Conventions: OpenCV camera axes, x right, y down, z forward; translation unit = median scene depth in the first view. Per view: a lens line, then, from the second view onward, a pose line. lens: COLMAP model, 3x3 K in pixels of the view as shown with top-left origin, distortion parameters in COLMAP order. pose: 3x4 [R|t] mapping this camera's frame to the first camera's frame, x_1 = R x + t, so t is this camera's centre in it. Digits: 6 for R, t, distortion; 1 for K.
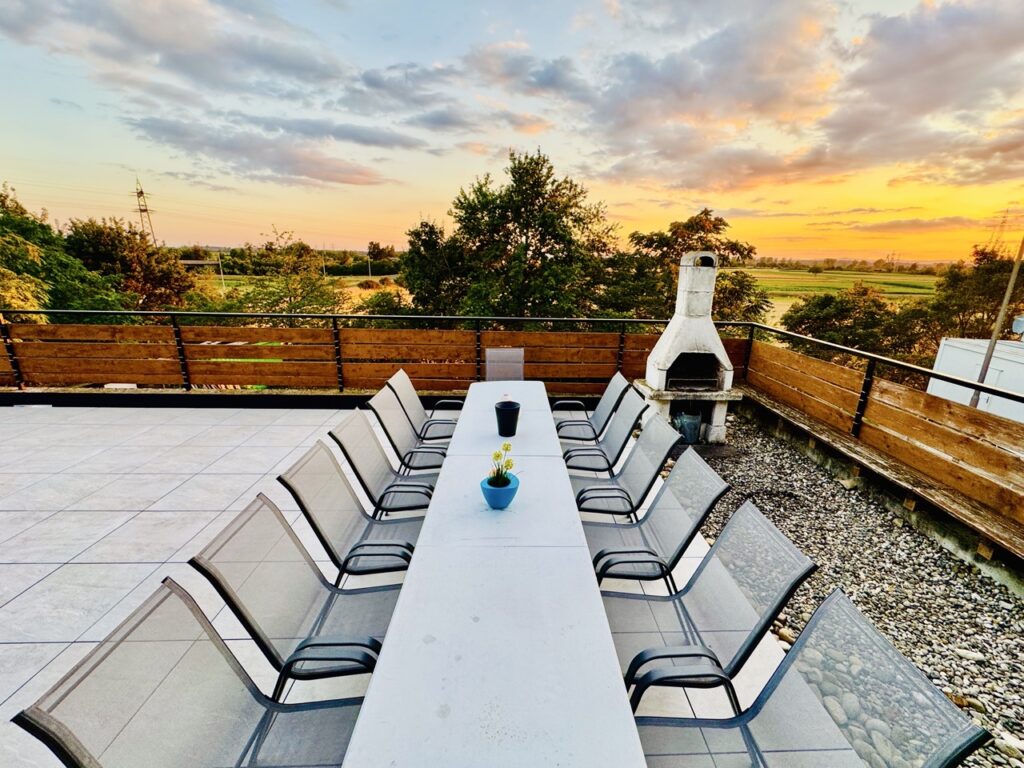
lens RADIAL K [[431.6, 0, 512.2], [0, 431.6, 384.5], [0, 0, 1]] dist [-0.001536, 0.000589]
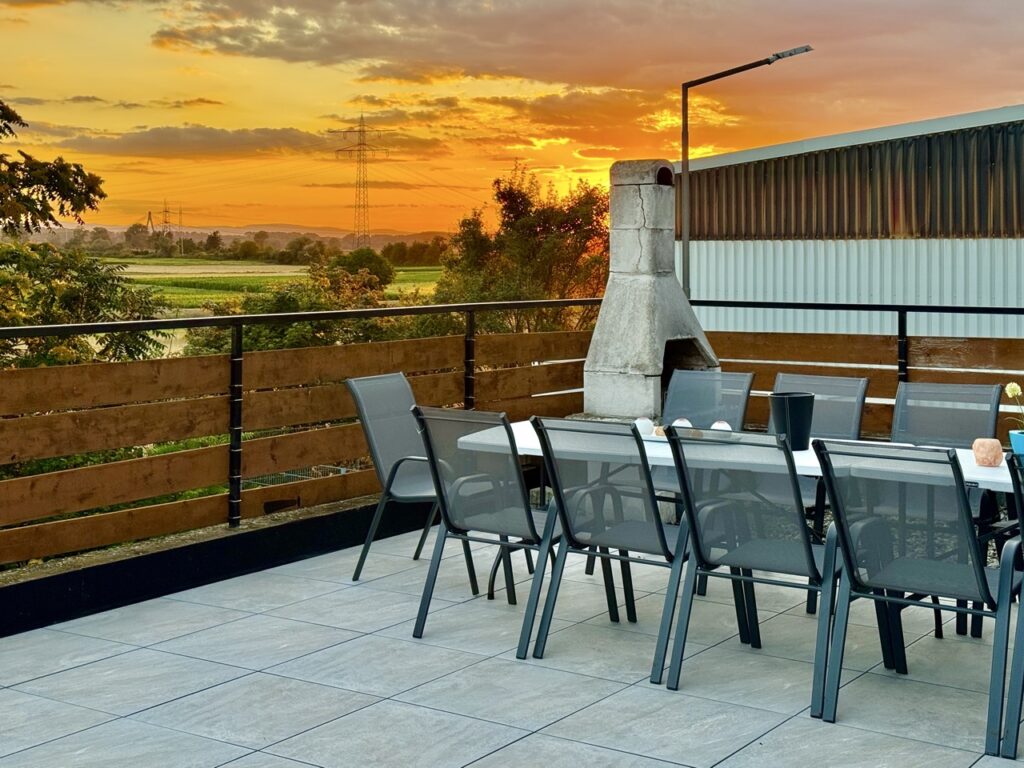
lens RADIAL K [[1453.4, 0, 510.5], [0, 1453.4, 383.1], [0, 0, 1]] dist [-0.034208, 0.000000]
pose [[0.592876, -0.093366, 0.799863, -0.299833], [0.231364, 0.971129, -0.058135, 0.009198], [-0.771342, 0.219527, 0.597361, 0.025332]]
